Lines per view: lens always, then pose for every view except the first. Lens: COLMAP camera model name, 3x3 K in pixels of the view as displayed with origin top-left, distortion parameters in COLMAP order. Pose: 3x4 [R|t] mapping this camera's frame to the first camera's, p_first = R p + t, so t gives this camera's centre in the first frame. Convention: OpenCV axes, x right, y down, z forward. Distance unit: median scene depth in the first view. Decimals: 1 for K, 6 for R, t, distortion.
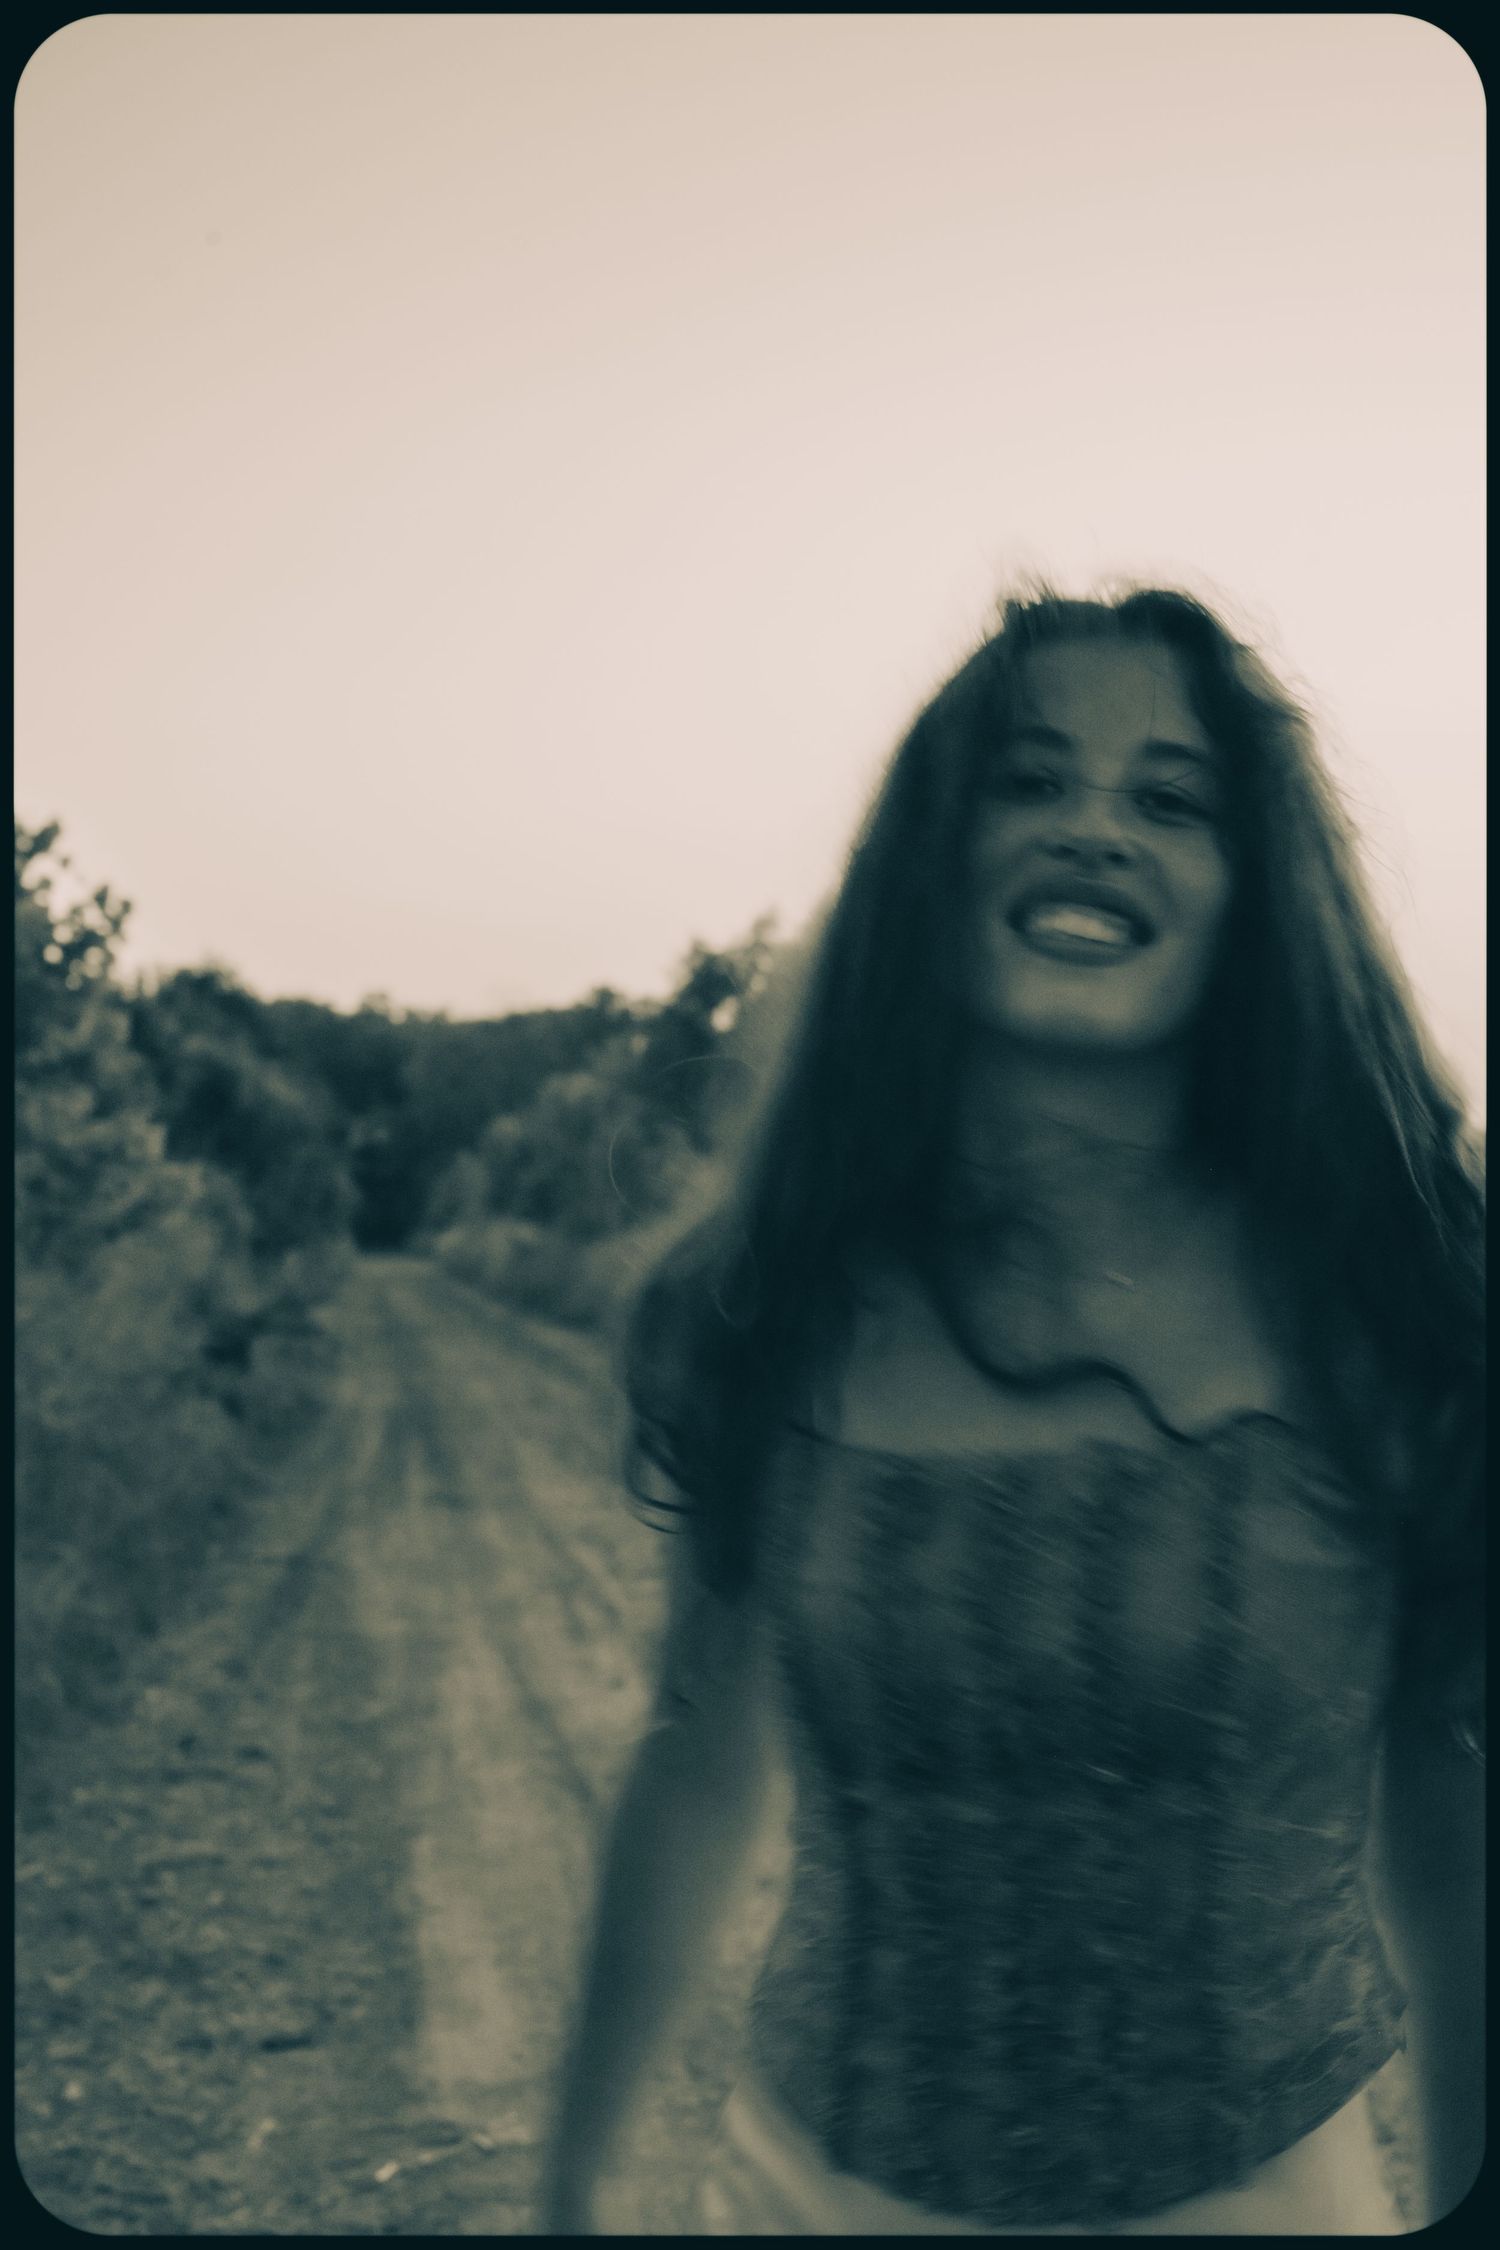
lens RADIAL K [[4452.6, 0, 734.6], [0, 4452.6, 1140.7], [0, 0, 1]] dist [-0.031853, 0.000000]
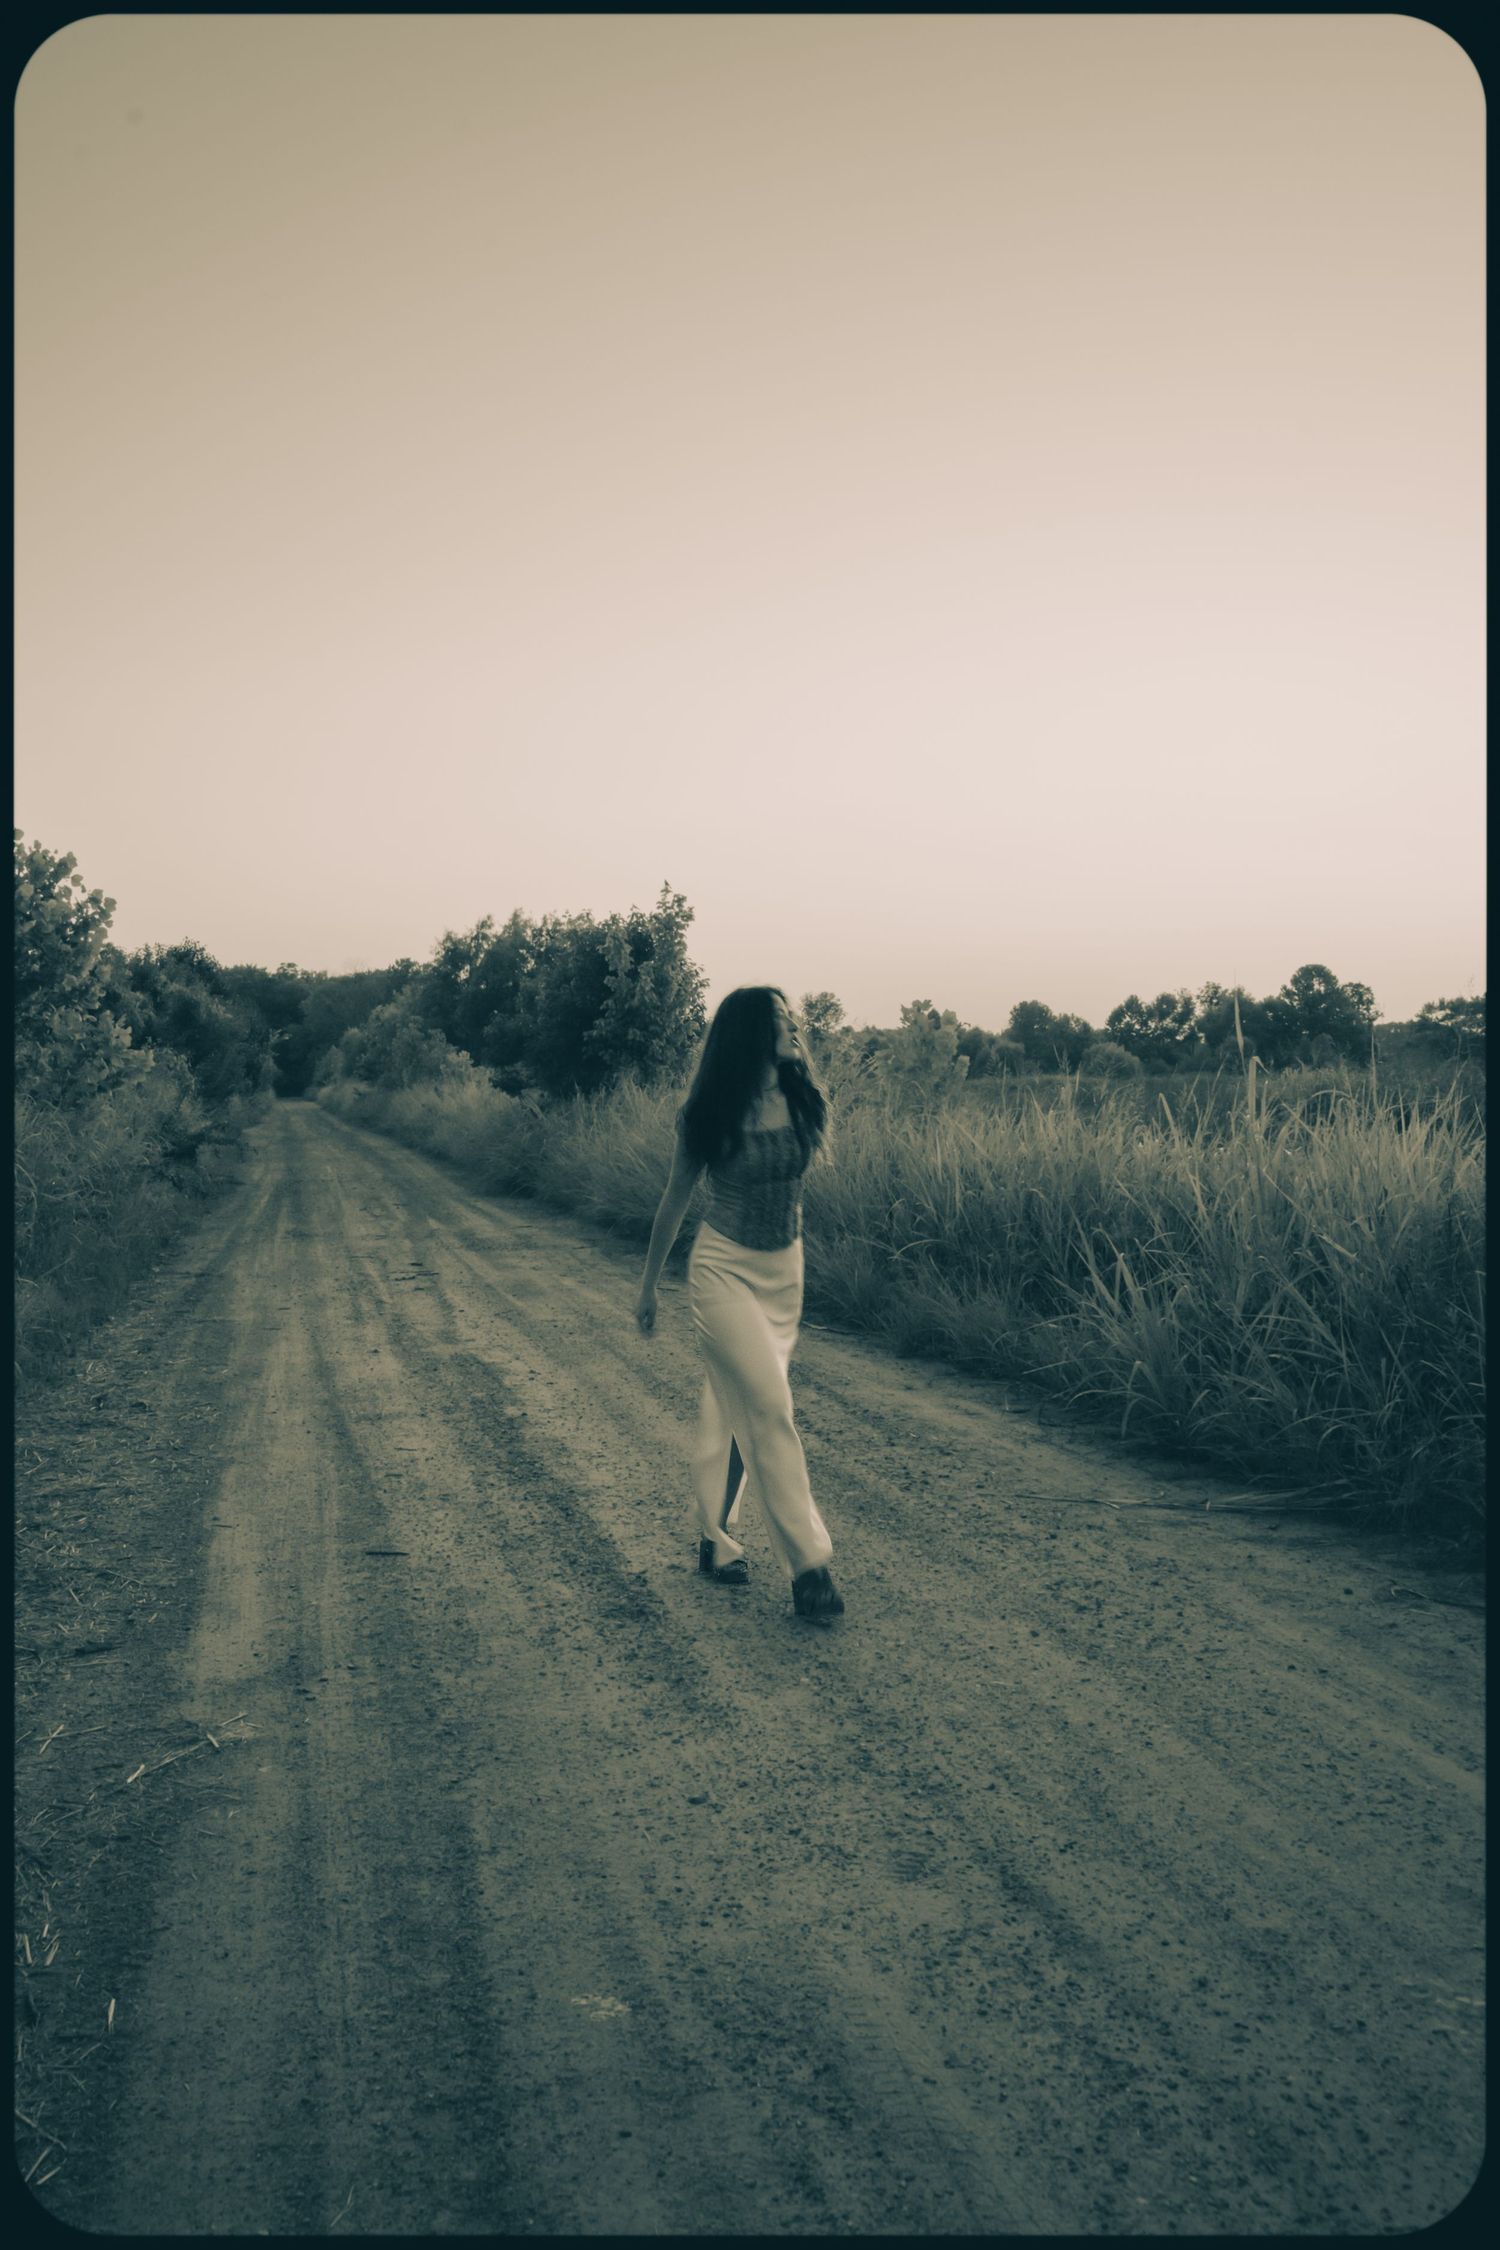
lens RADIAL K [[2144.9, 0, 669.0], [0, 2144.9, 1066.0], [0, 0, 1]] dist [0.013687, 0.000000]
pose [[0.996106, -0.009648, 0.087639, 0.010683], [0.008678, 0.999897, 0.011446, 0.004191], [-0.087741, -0.010641, 0.996086, 0.134471]]
